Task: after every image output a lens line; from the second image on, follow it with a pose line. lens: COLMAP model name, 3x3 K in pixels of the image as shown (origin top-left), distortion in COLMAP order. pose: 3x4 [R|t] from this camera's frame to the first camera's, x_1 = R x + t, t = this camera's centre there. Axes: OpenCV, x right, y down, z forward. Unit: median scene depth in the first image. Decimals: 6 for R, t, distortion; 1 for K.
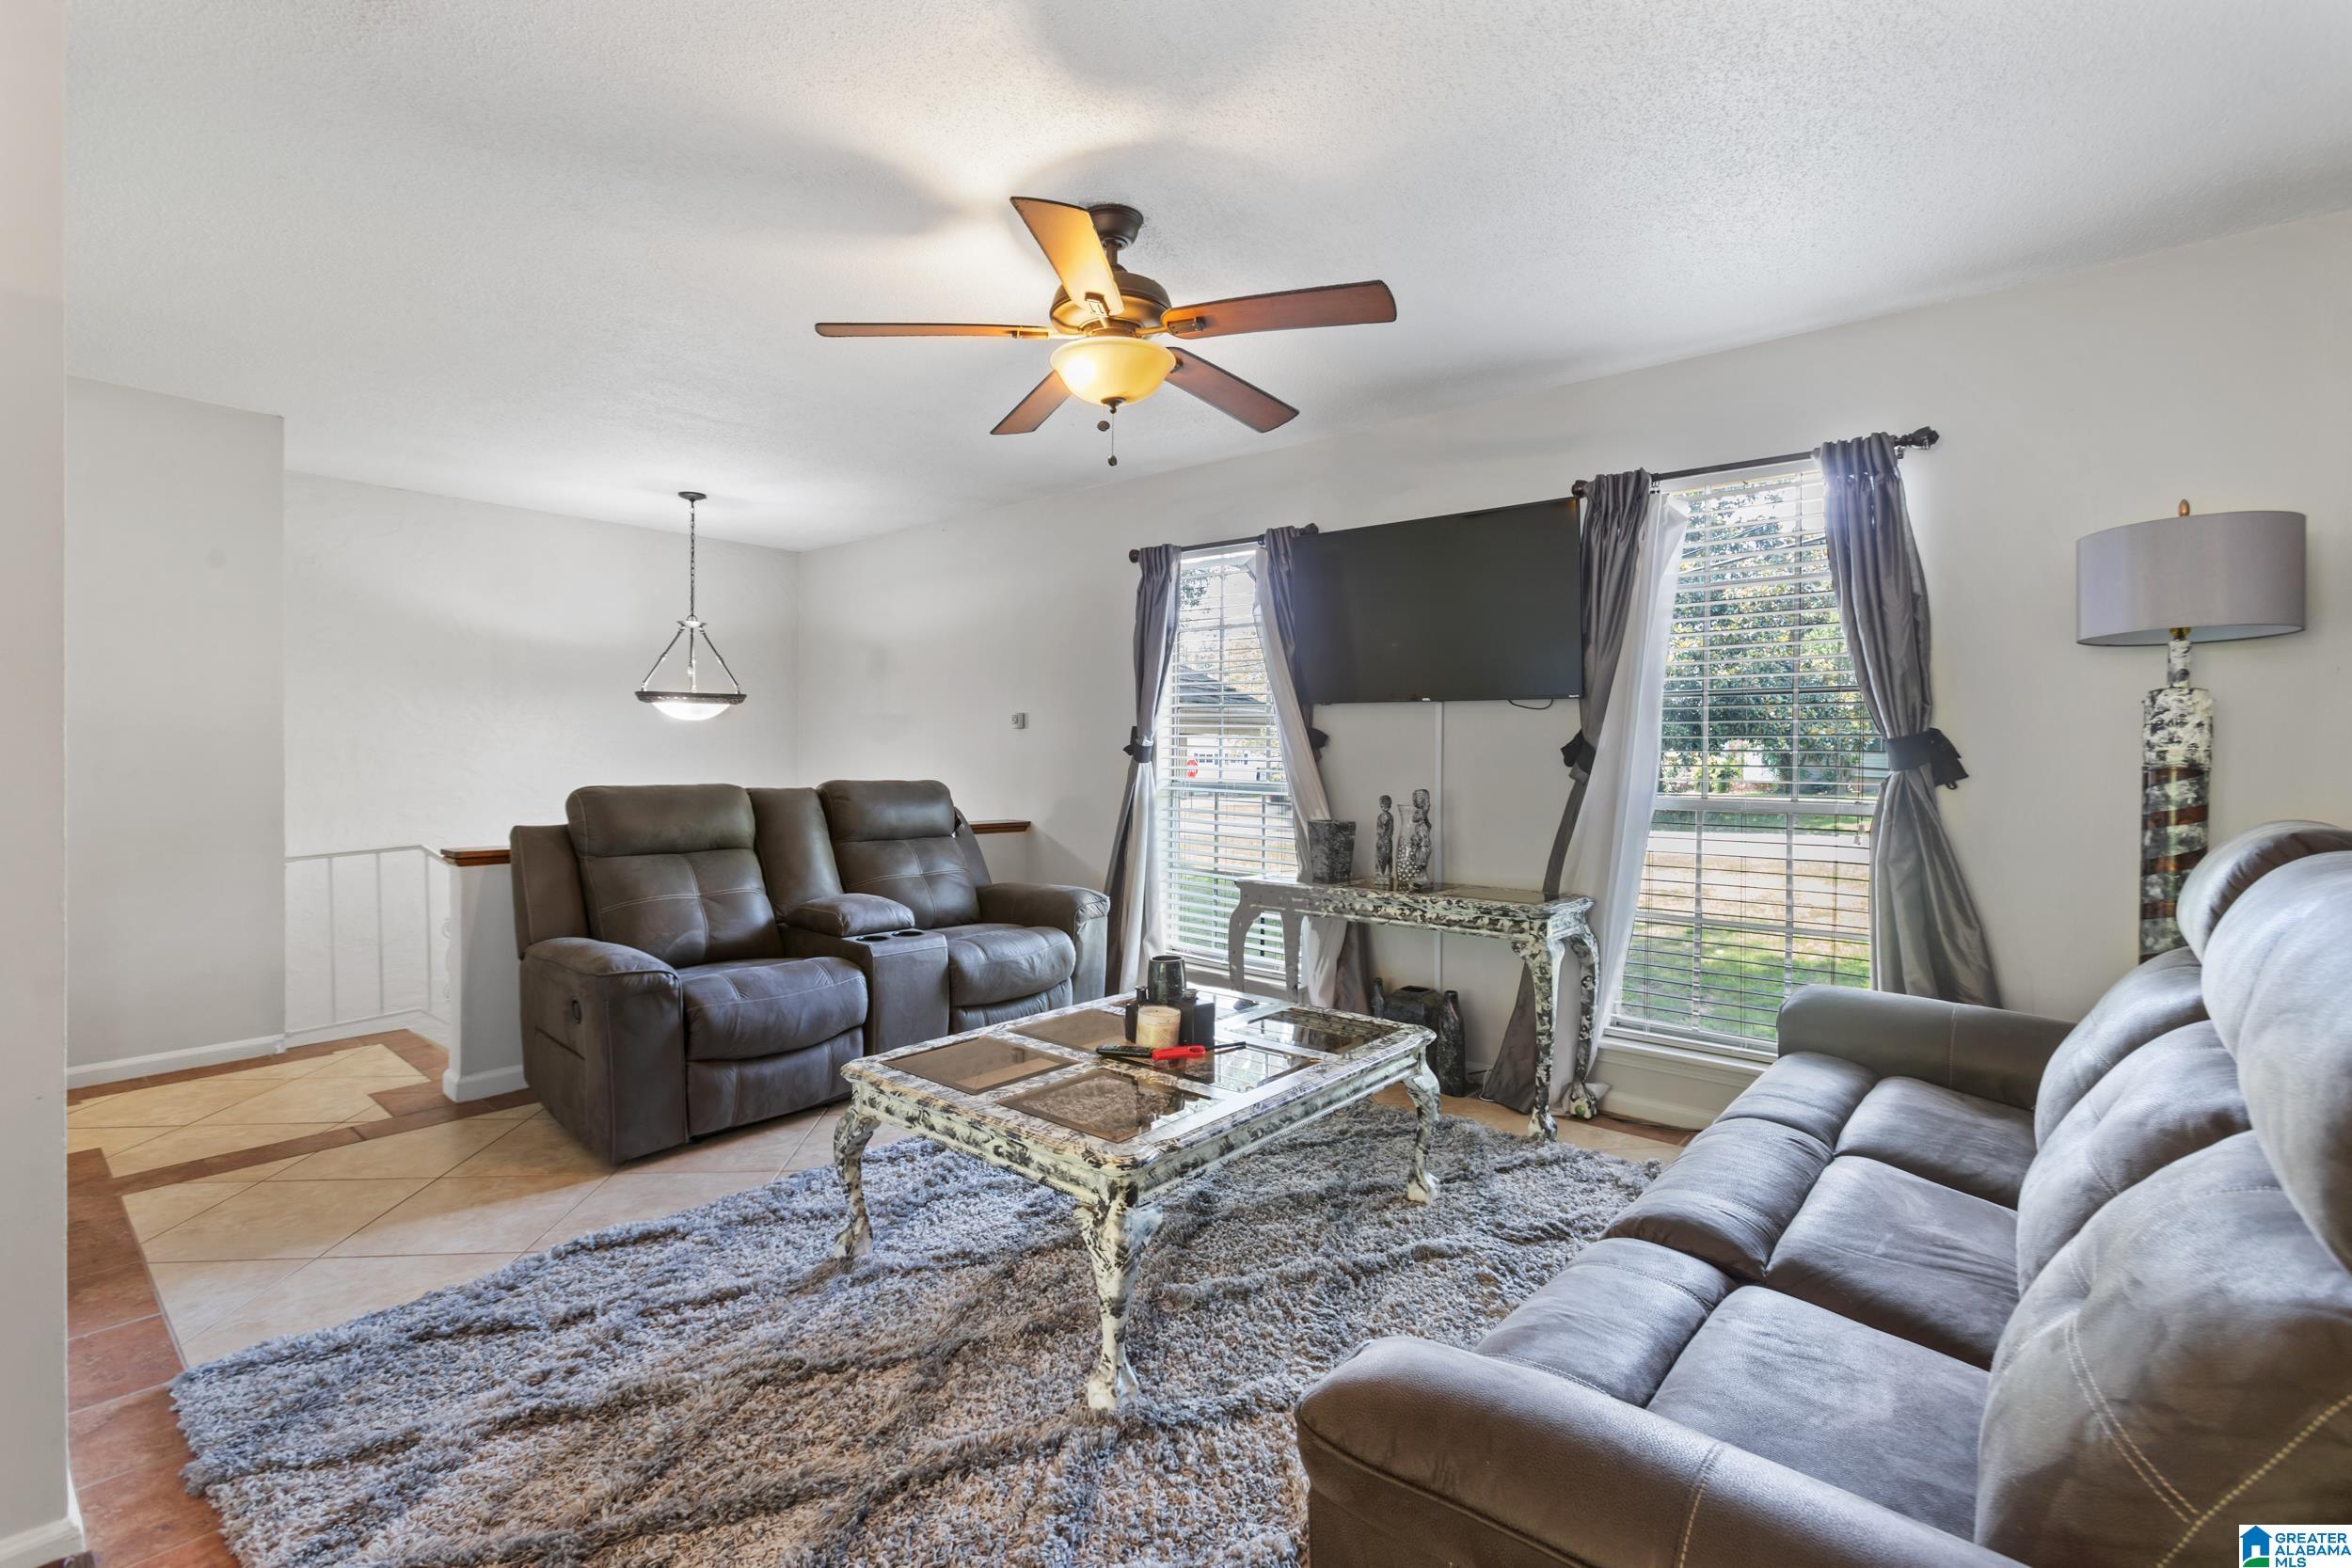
lens RADIAL K [[1065.8, 0, 1181.0], [0, 1065.8, 787.6], [0, 0, 1]] dist [-0.000215, 0.000519]
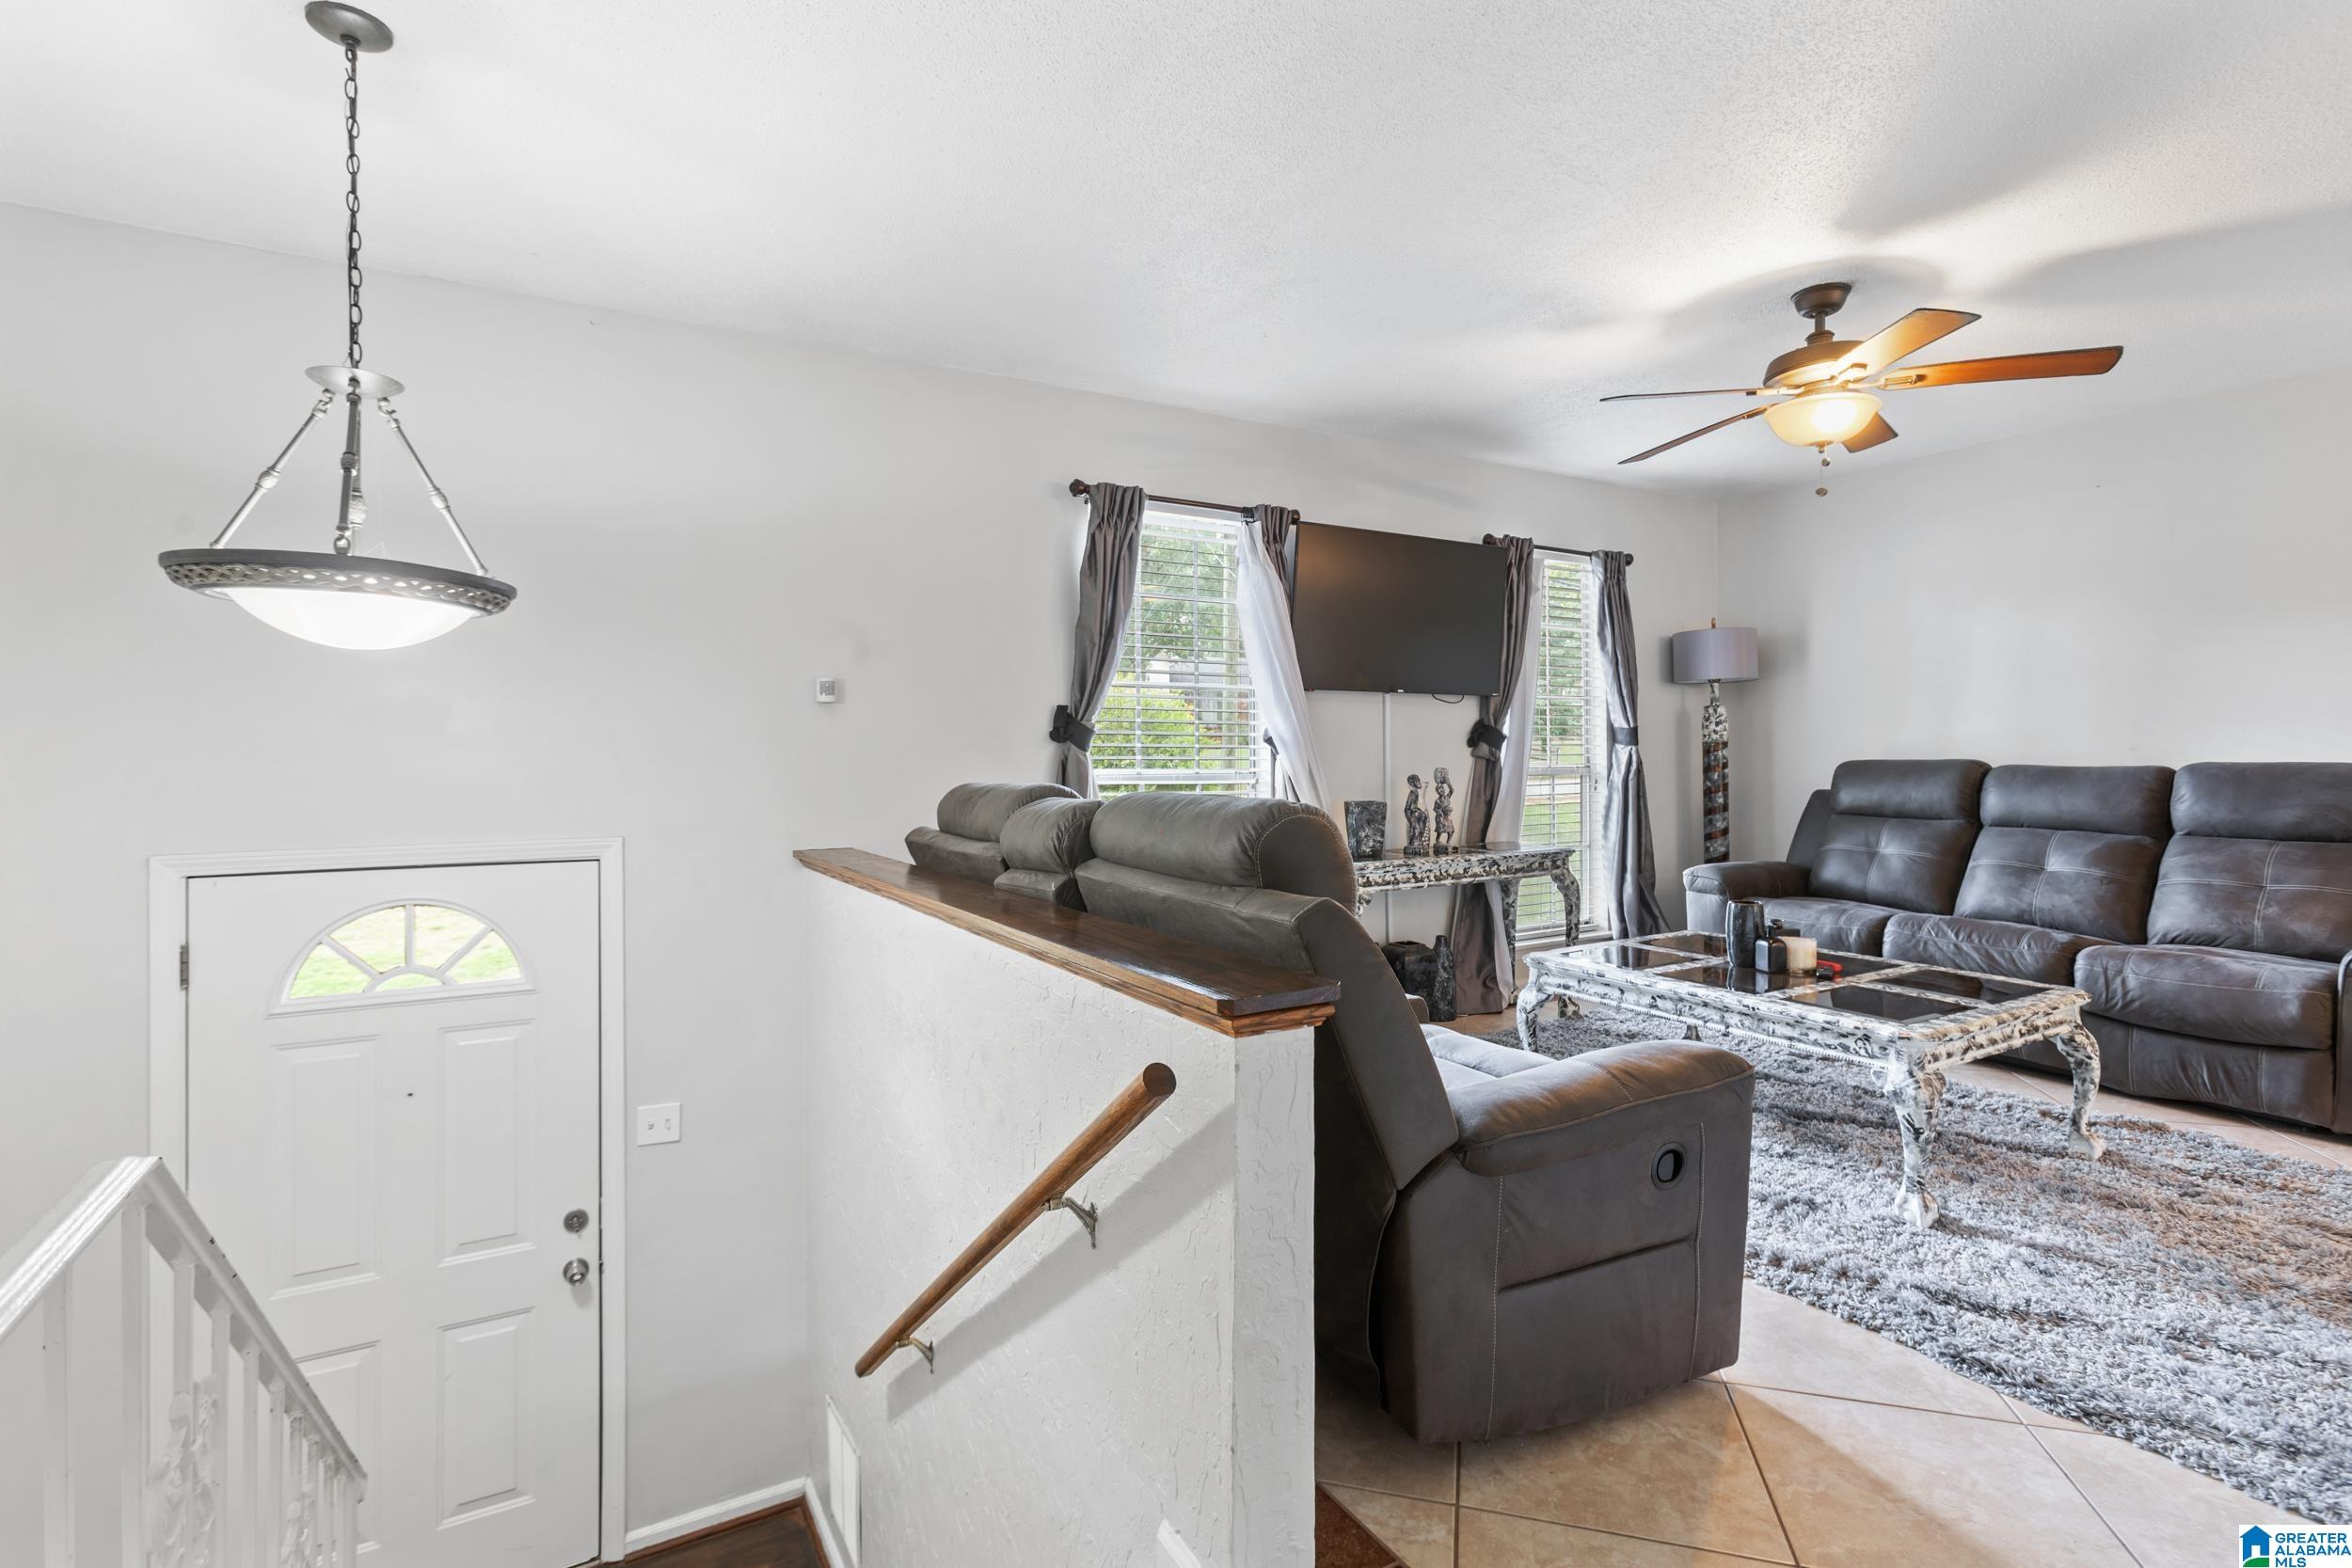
lens RADIAL K [[1105.3, 0, 1184.1], [0, 1105.3, 761.1], [0, 0, 1]] dist [-0.002404, 0.011079]
pose [[0.320903, -0.019552, 0.946910, -1.541630], [0.040198, 0.999167, 0.007008, -0.038615], [-0.946259, 0.035815, 0.321422, 1.314254]]
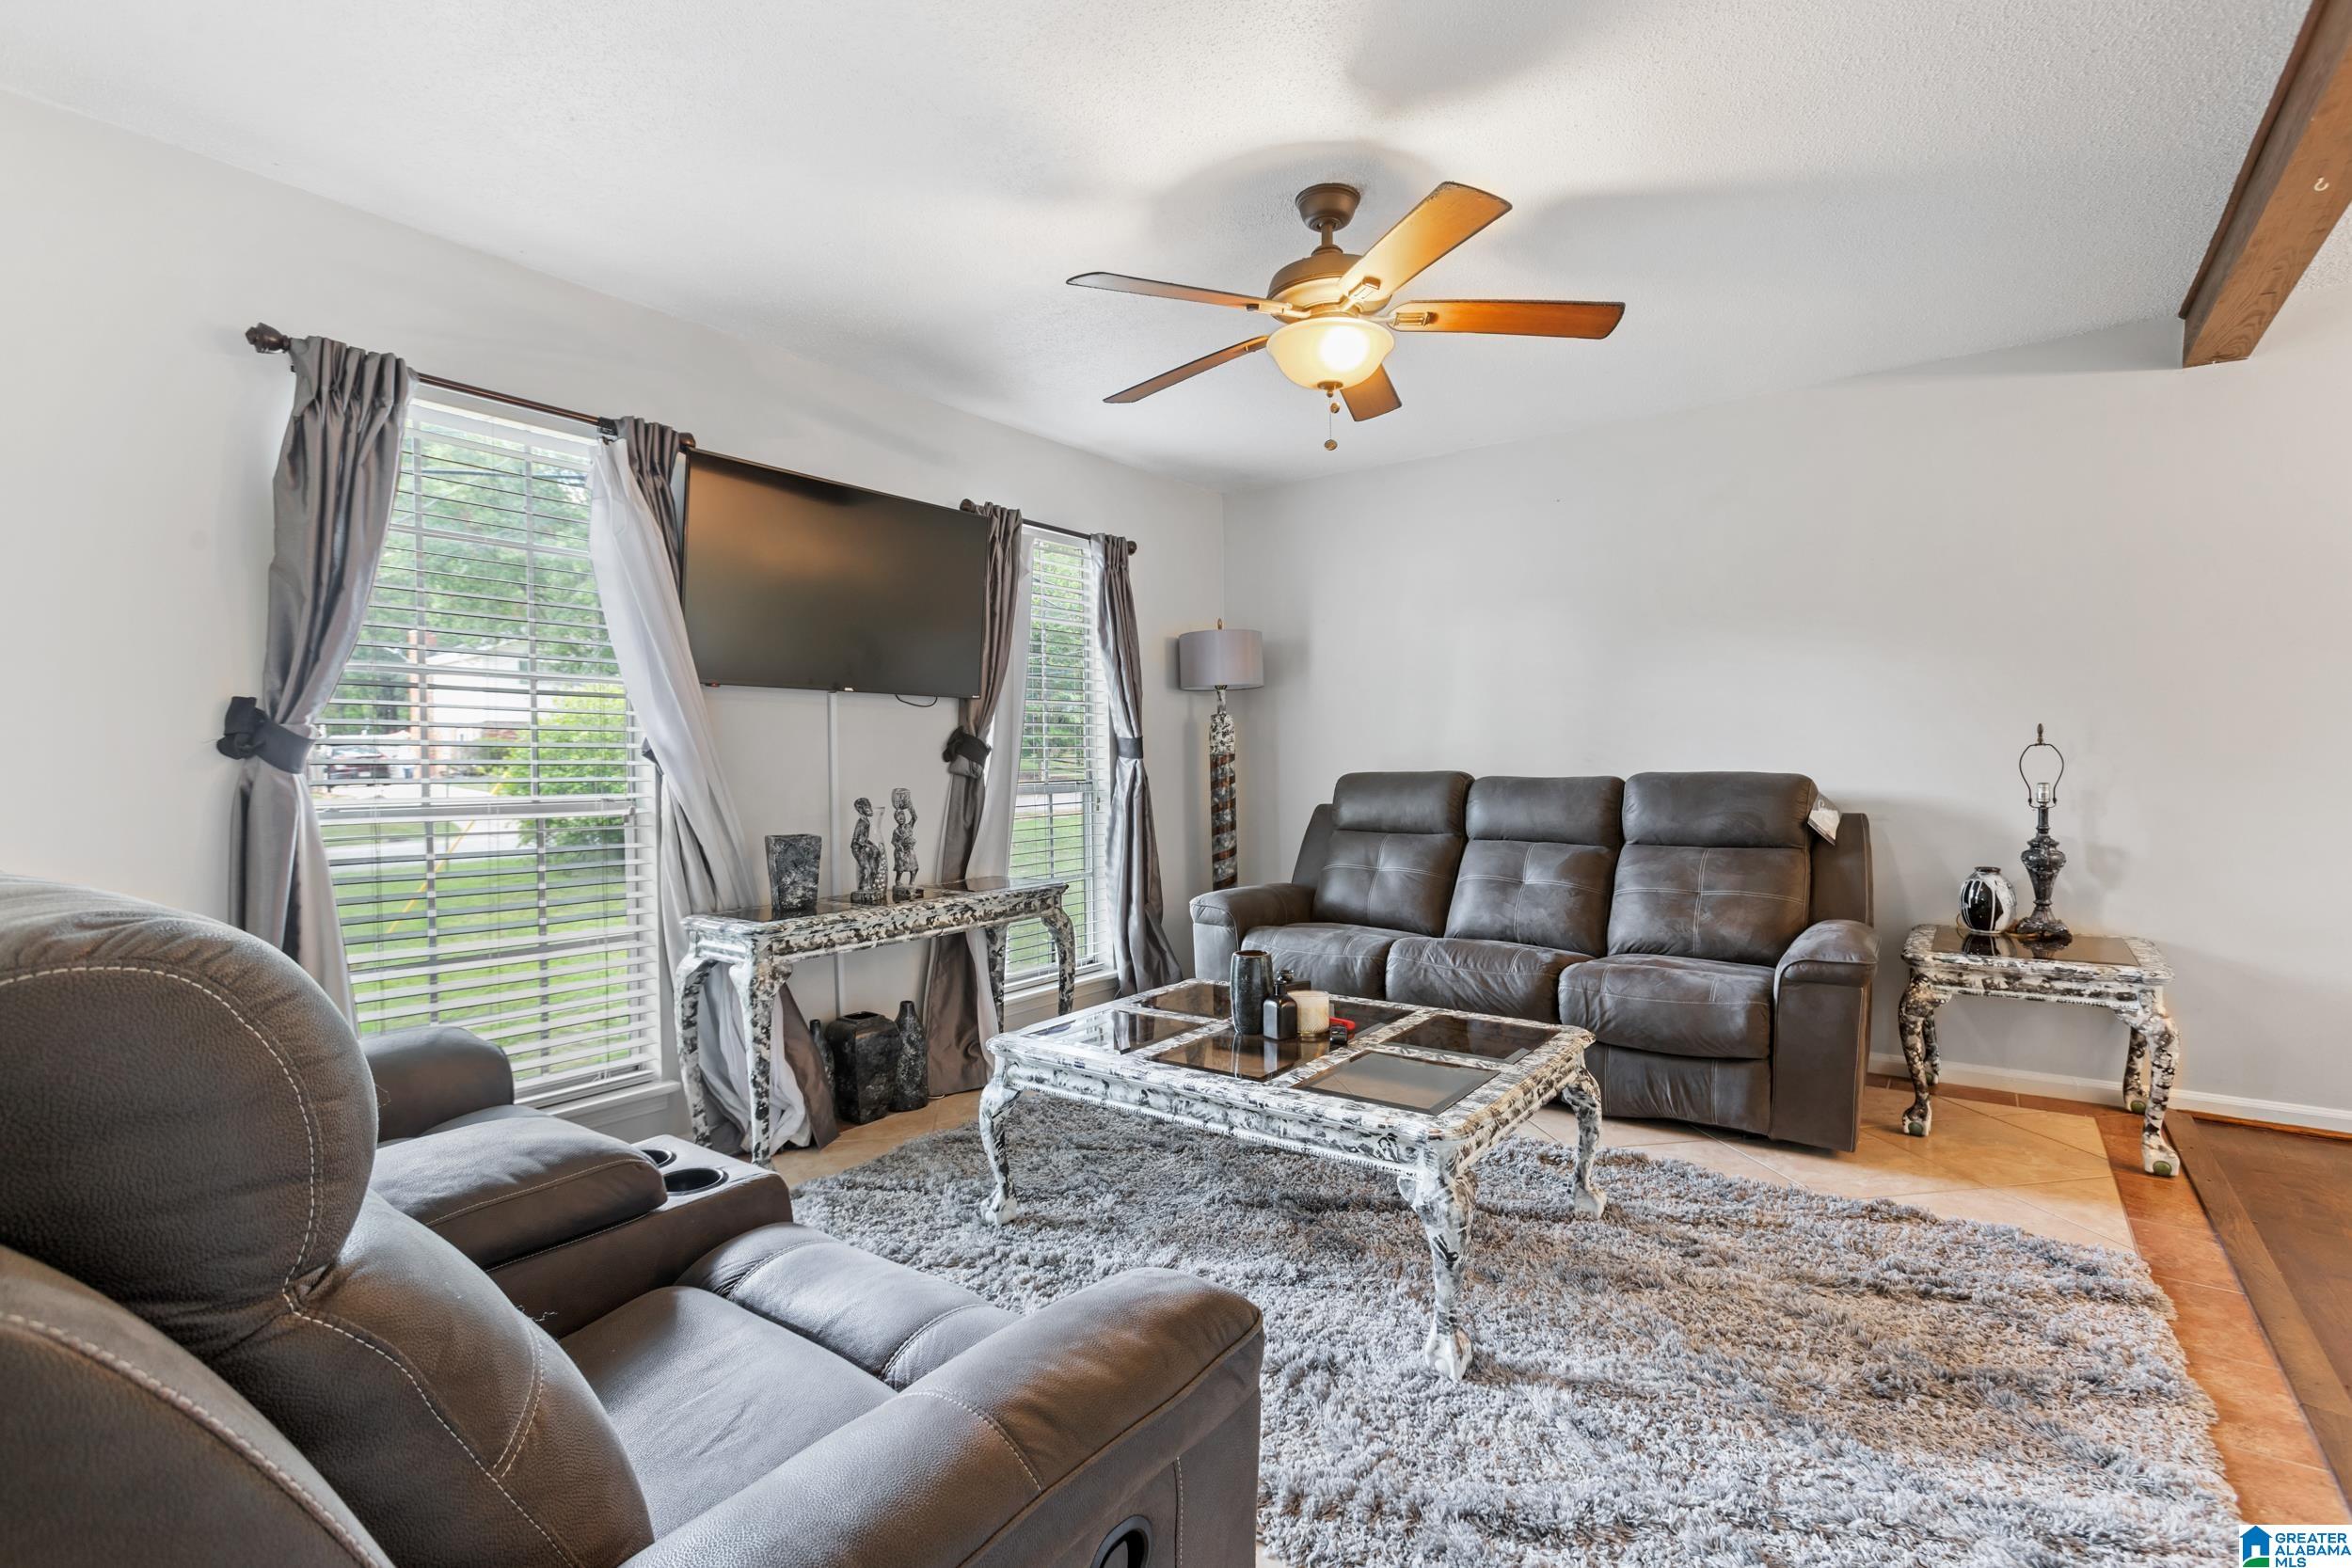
lens RADIAL K [[1108.2, 0, 1169.9], [0, 1108.2, 790.9], [0, 0, 1]] dist [0.000364, 0.001390]
pose [[-0.067817, -0.035387, 0.997070, -1.116314], [0.044311, 0.998278, 0.038444, -0.033851], [-0.996713, 0.046788, -0.066132, 1.249579]]
